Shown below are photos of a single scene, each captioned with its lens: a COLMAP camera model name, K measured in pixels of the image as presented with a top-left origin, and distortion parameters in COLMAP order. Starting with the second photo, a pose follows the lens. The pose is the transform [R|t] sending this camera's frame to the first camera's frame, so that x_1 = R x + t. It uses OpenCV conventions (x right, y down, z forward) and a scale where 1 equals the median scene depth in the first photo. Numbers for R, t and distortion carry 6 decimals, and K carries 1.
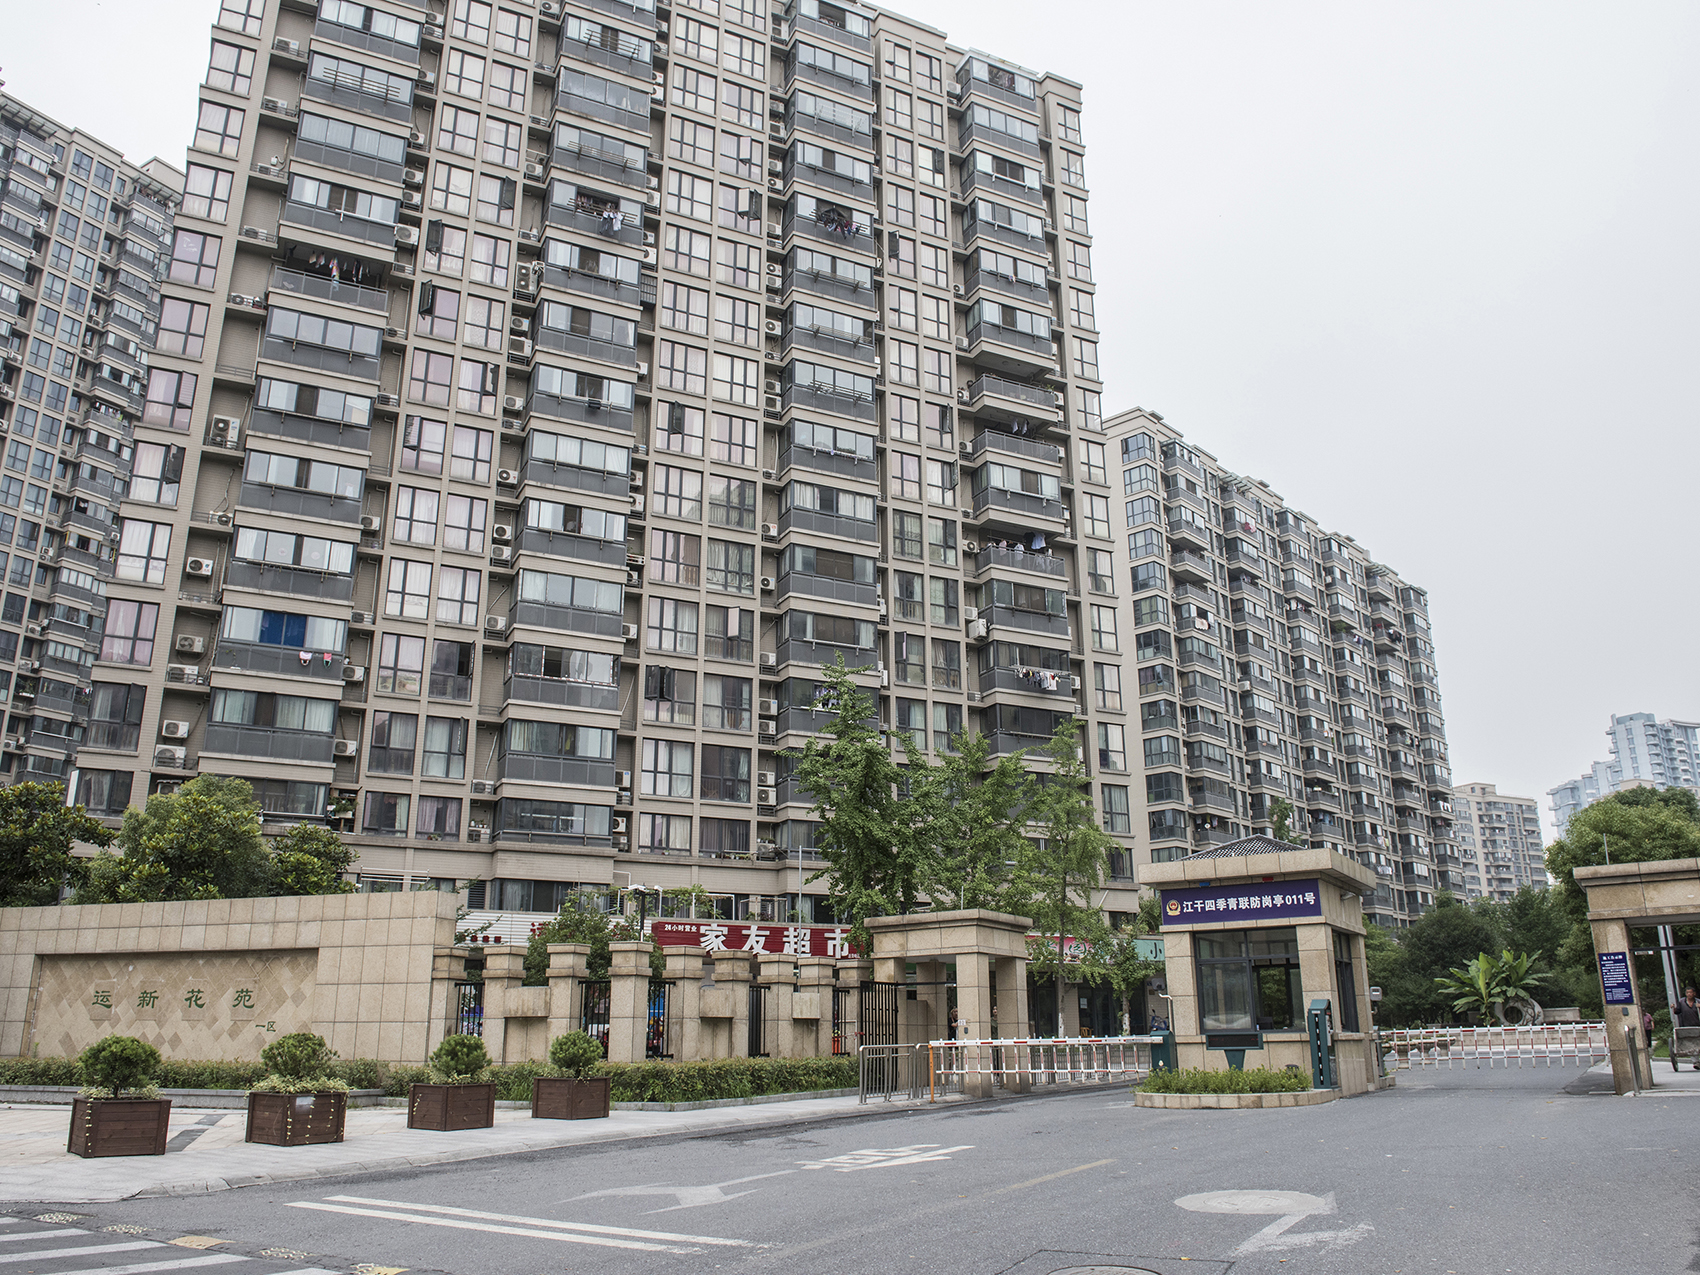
lens RADIAL K [[1317.1, 0, 821.1], [0, 1317.1, 628.5], [0, 0, 1]] dist [-0.048990, -0.011296]
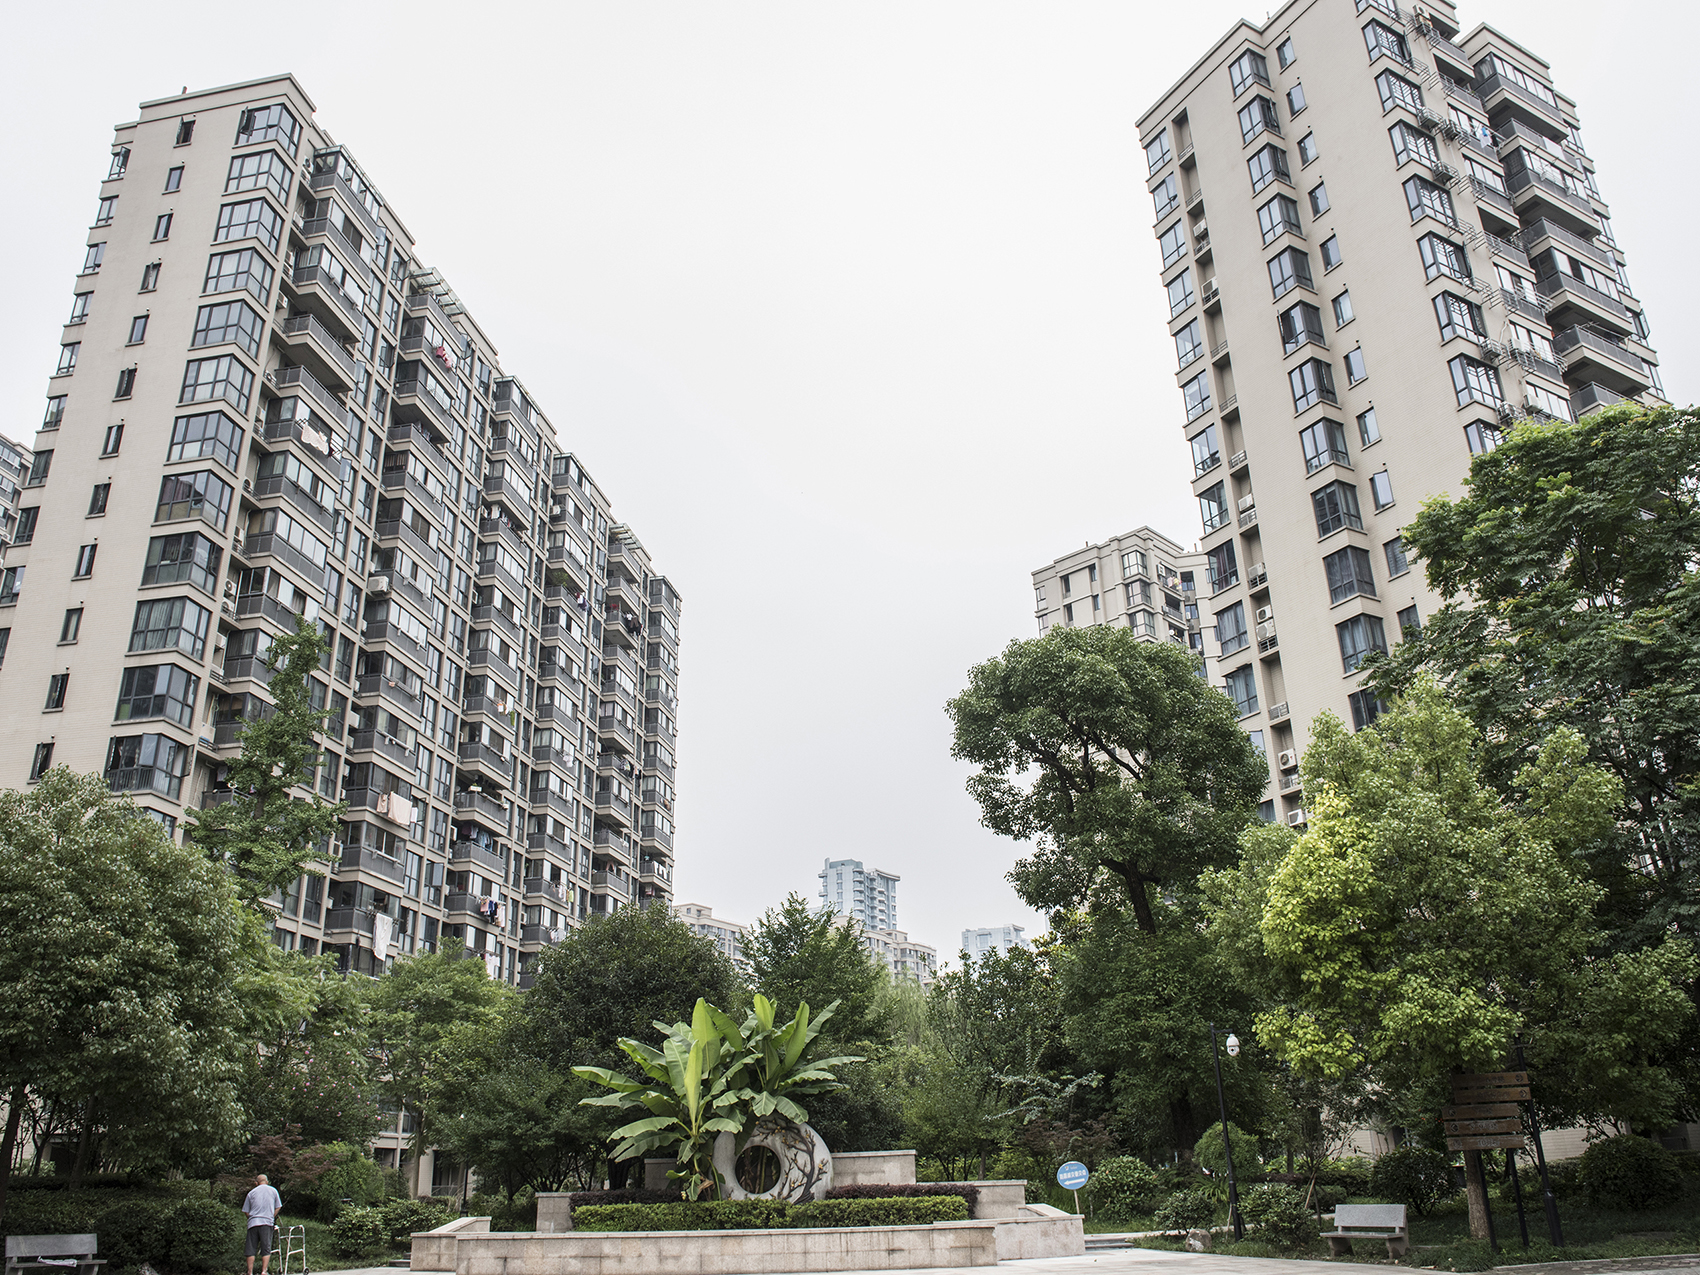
lens RADIAL K [[1336.8, 0, 850.0], [0, 1336.8, 637.5], [0, 0, 1]] dist [-0.040256, -0.005797]
pose [[0.831856, 0.191776, 0.520805, 0.303444], [-0.144143, 0.980854, -0.130948, 0.179909], [-0.535946, 0.033859, 0.843573, 0.605673]]
